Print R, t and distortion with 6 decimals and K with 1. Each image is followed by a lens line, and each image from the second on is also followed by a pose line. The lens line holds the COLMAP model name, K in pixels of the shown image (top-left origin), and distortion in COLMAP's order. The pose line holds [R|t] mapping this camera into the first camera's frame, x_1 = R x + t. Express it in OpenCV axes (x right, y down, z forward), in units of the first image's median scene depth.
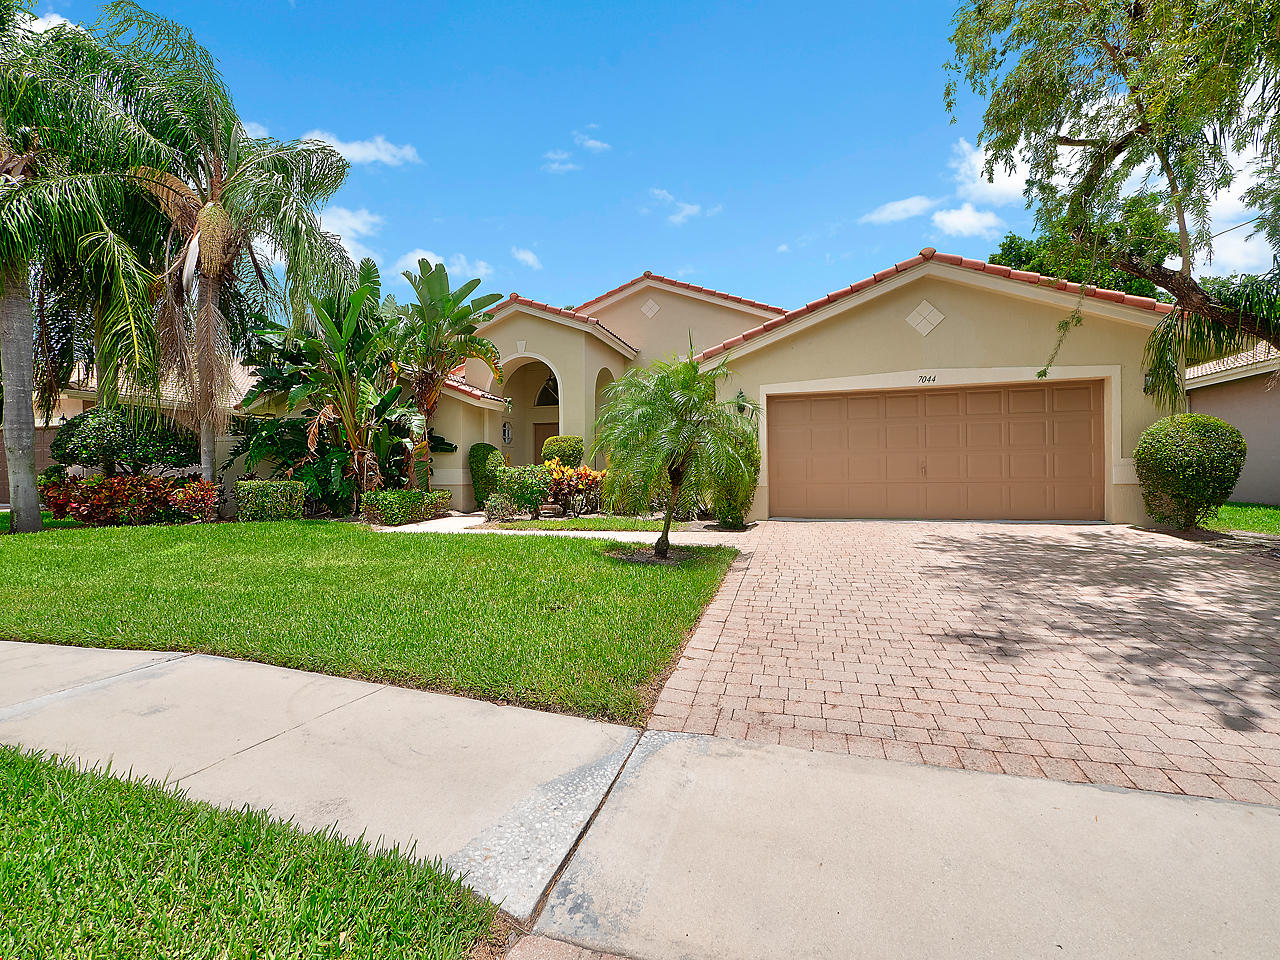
lens RADIAL K [[528.0, 0, 640.0], [0, 528.0, 480.0], [0, 0, 1]] dist [0.000411, 0.000033]
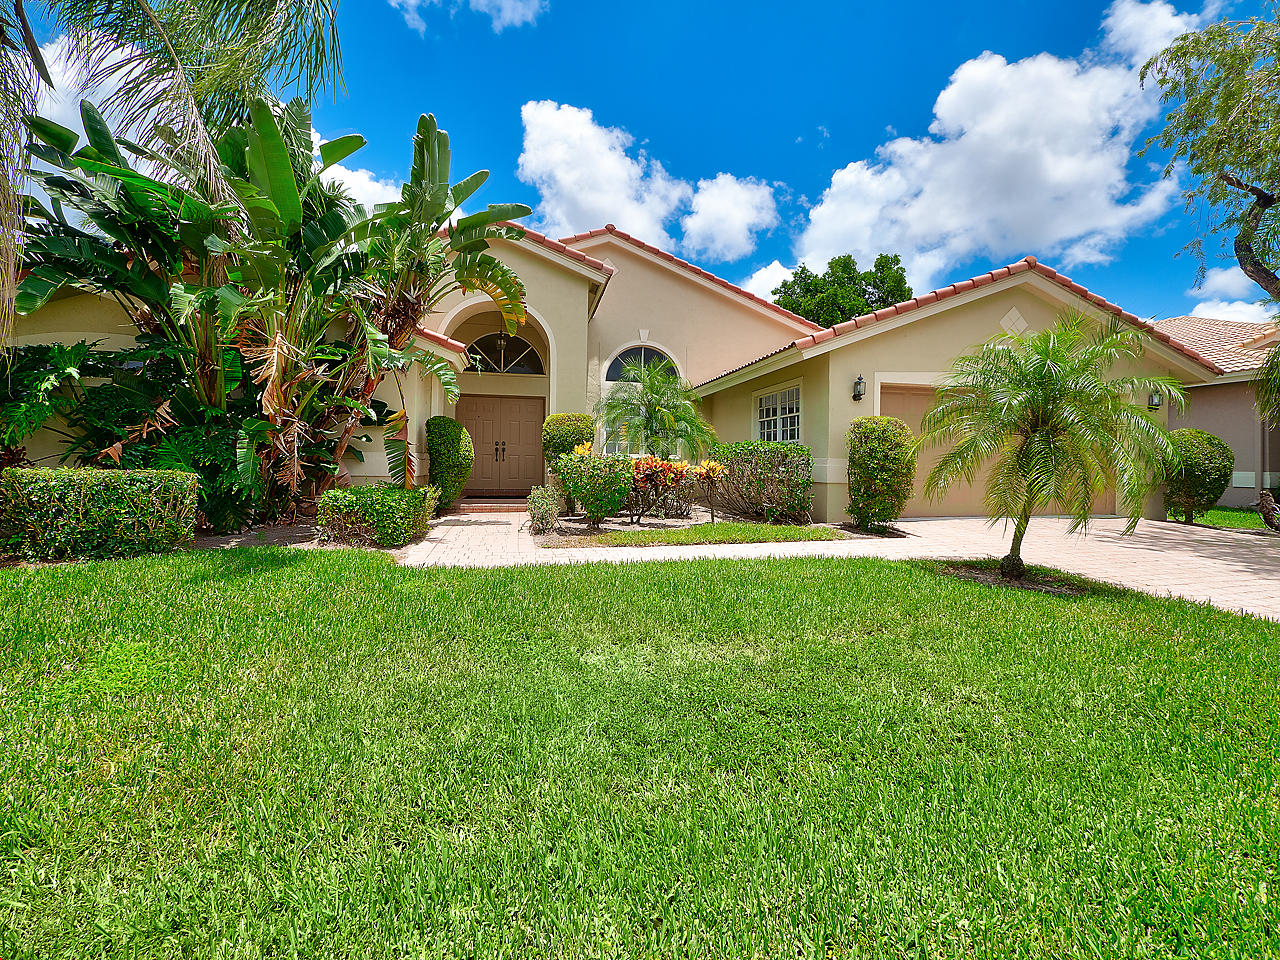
lens RADIAL K [[528.0, 0, 640.0], [0, 528.0, 480.0], [0, 0, 1]] dist [0.000411, 0.000033]
pose [[0.877258, 0.008136, 0.479951, -0.513284], [-0.011531, 0.999925, 0.004126, 0.004627], [-0.479881, -0.009154, 0.877286, 0.368049]]
